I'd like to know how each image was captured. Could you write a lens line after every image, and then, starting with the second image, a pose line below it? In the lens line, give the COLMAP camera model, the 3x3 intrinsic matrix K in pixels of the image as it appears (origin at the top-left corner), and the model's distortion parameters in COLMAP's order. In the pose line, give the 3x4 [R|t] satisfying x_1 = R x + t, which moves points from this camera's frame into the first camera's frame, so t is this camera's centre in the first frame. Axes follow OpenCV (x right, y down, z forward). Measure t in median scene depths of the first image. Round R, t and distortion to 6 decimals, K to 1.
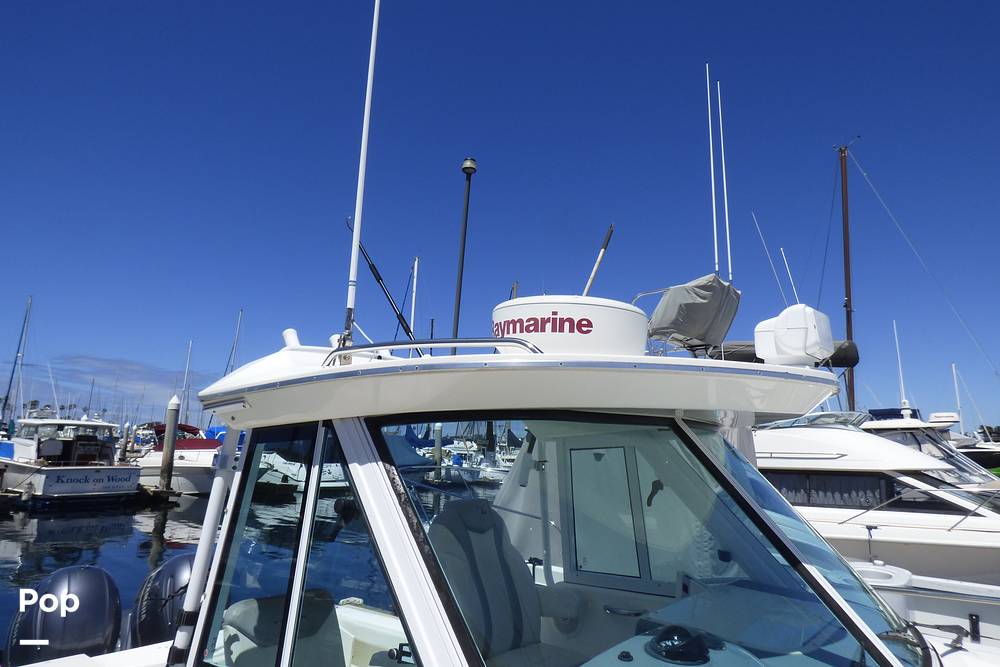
lens RADIAL K [[553.4, 0, 503.2], [0, 553.4, 332.5], [0, 0, 1]] dist [-0.018134, 0.005635]
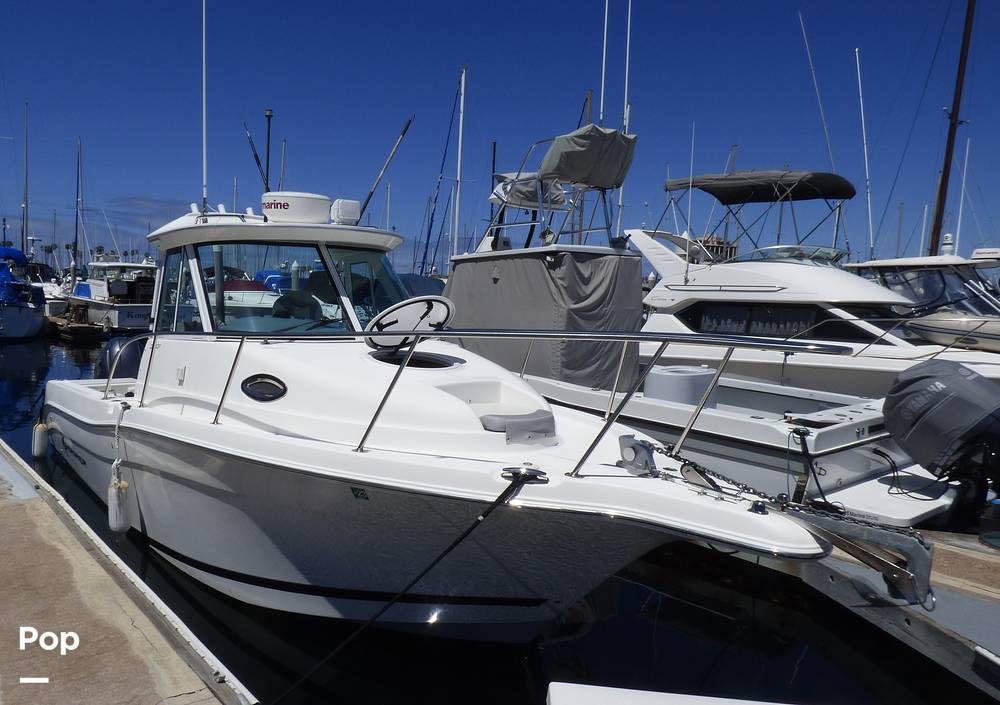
lens RADIAL K [[744.3, 0, 499.1], [0, 744.3, 353.9], [0, 0, 1]] dist [-0.020976, -0.006904]
pose [[0.977011, 0.020463, -0.212205, 0.258628], [0.037729, 0.963075, 0.266578, -0.031842], [0.209824, -0.268456, 0.940162, -0.294695]]
